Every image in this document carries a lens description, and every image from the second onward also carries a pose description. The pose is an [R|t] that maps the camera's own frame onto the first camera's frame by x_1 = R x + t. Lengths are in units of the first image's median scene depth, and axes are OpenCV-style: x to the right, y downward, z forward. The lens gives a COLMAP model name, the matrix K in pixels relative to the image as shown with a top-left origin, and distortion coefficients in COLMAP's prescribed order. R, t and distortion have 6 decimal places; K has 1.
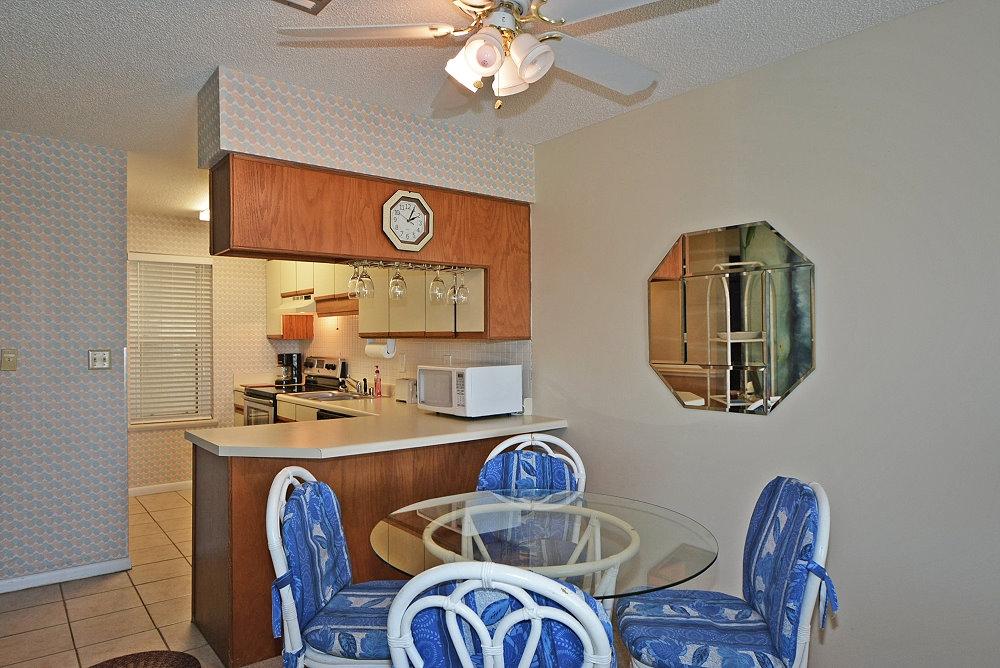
lens RADIAL K [[652.6, 0, 500.0], [0, 652.6, 334.0], [0, 0, 1]] dist [-0.002067, 0.000044]
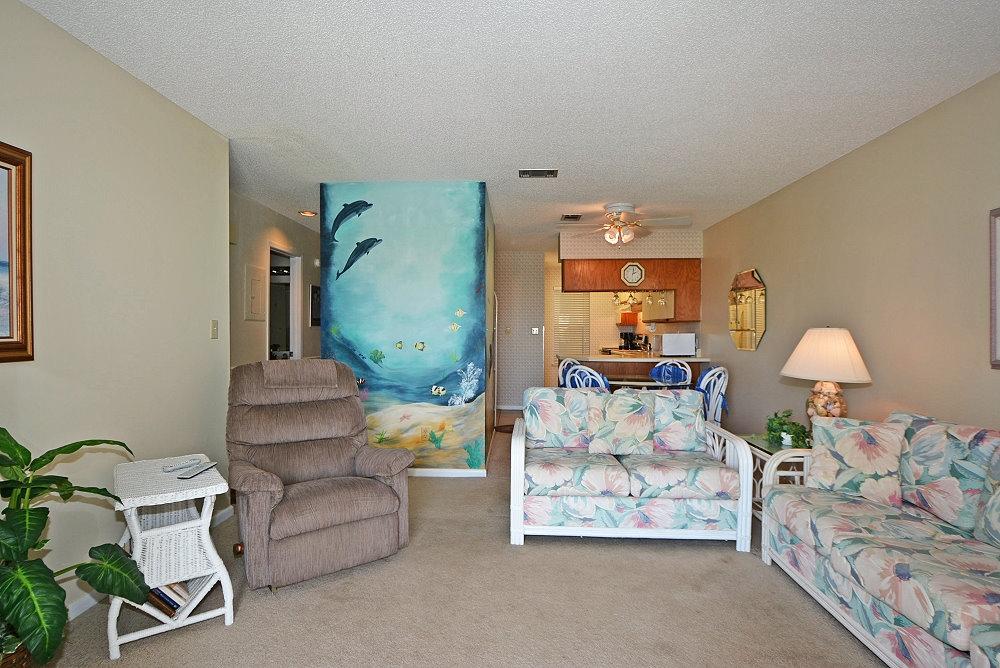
lens RADIAL K [[503.1, 0, 500.0], [0, 503.1, 334.0], [0, 0, 1]] dist [0.001009, 0.000074]
pose [[0.773011, 0.005534, -0.634368, 0.420638], [0.002736, 0.999924, 0.012057, 0.019208], [0.634386, -0.011056, 0.772937, -0.496033]]
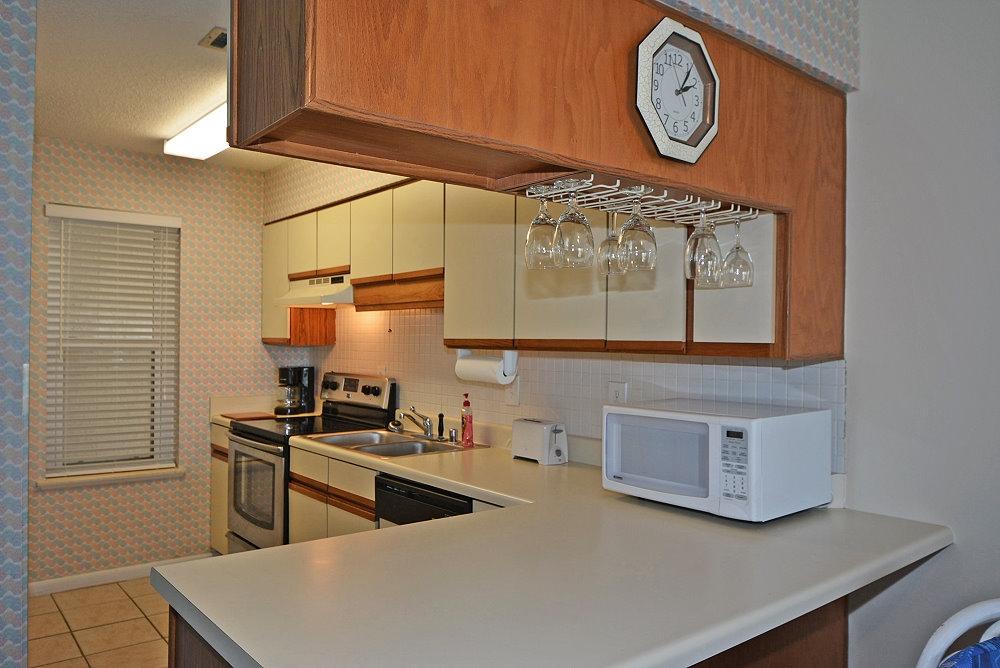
lens RADIAL K [[735.2, 0, 522.0], [0, 735.2, 329.6], [0, 0, 1]] dist [-0.006494, -0.003195]
pose [[0.998882, 0.012957, 0.045463, -0.163152], [-0.012573, 0.999883, -0.008725, -0.004657], [-0.045570, 0.008144, 0.998928, 0.313632]]
